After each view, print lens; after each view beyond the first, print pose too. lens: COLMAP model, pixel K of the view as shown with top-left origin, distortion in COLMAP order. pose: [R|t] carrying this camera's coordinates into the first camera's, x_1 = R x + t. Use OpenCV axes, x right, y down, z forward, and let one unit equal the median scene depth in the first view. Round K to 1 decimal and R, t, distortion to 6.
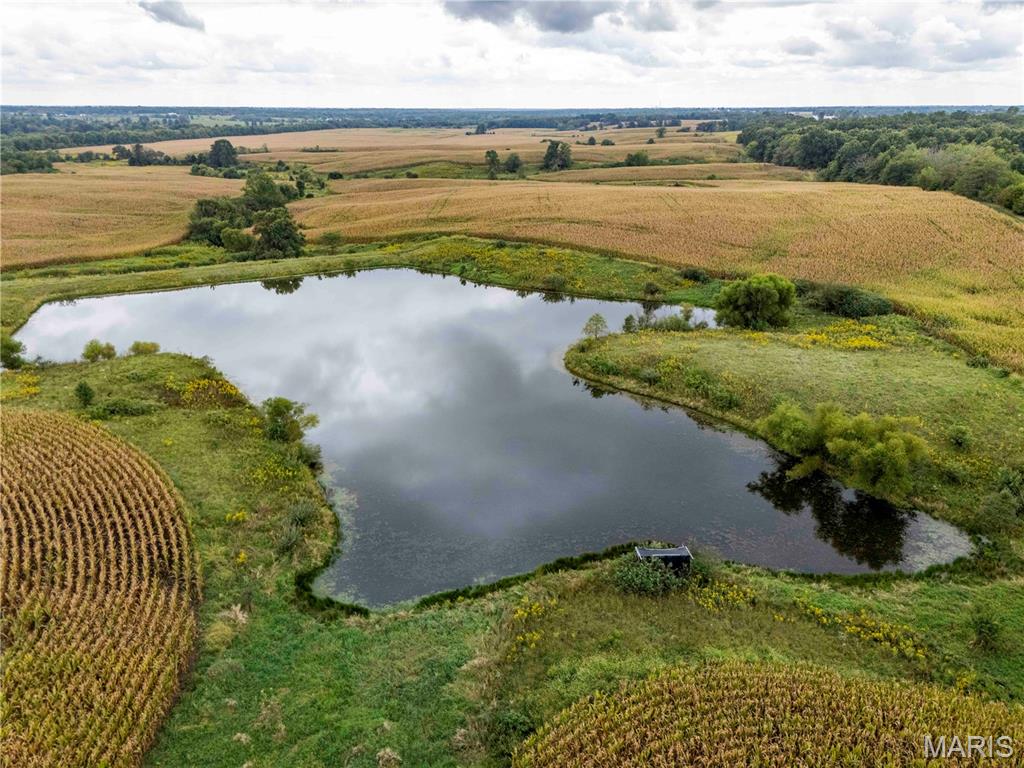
lens RADIAL K [[748.8, 0, 511.5], [0, 748.8, 360.8], [0, 0, 1]] dist [0.070893, -0.060784]
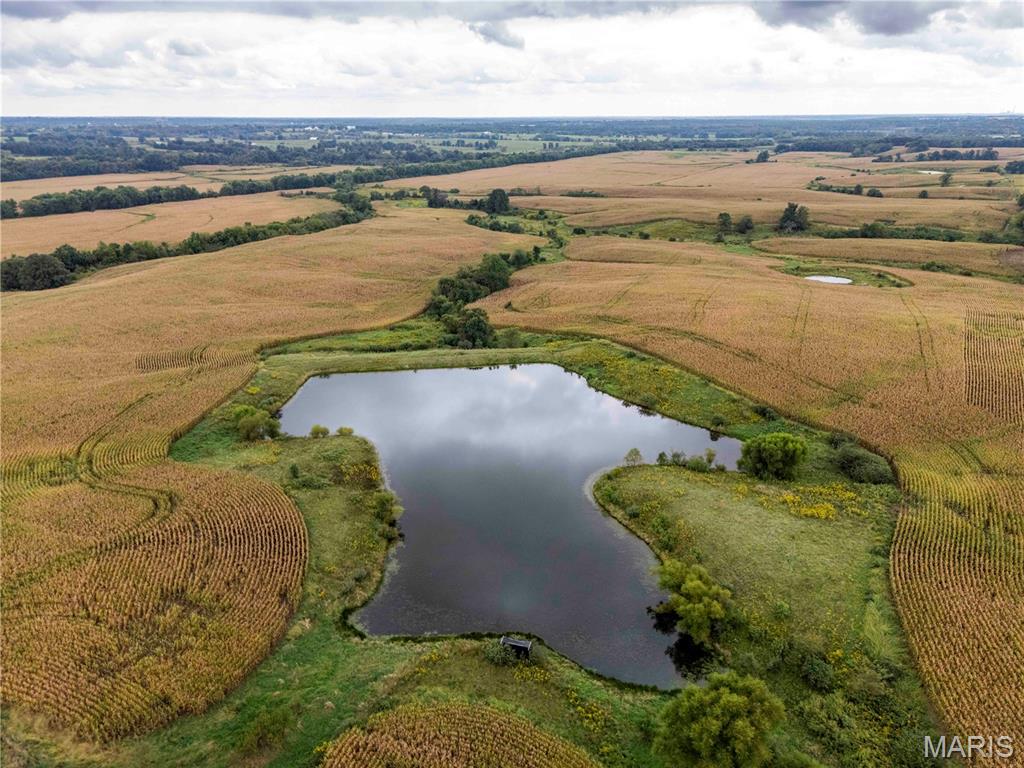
lens RADIAL K [[776.7, 0, 512.0], [0, 776.7, 384.0], [0, 0, 1]] dist [0.093130, -0.086315]
pose [[0.922257, 0.113956, -0.369399, 0.268422], [-0.101550, 0.993422, 0.052925, -0.149000], [0.373000, -0.011298, 0.927762, -0.236342]]
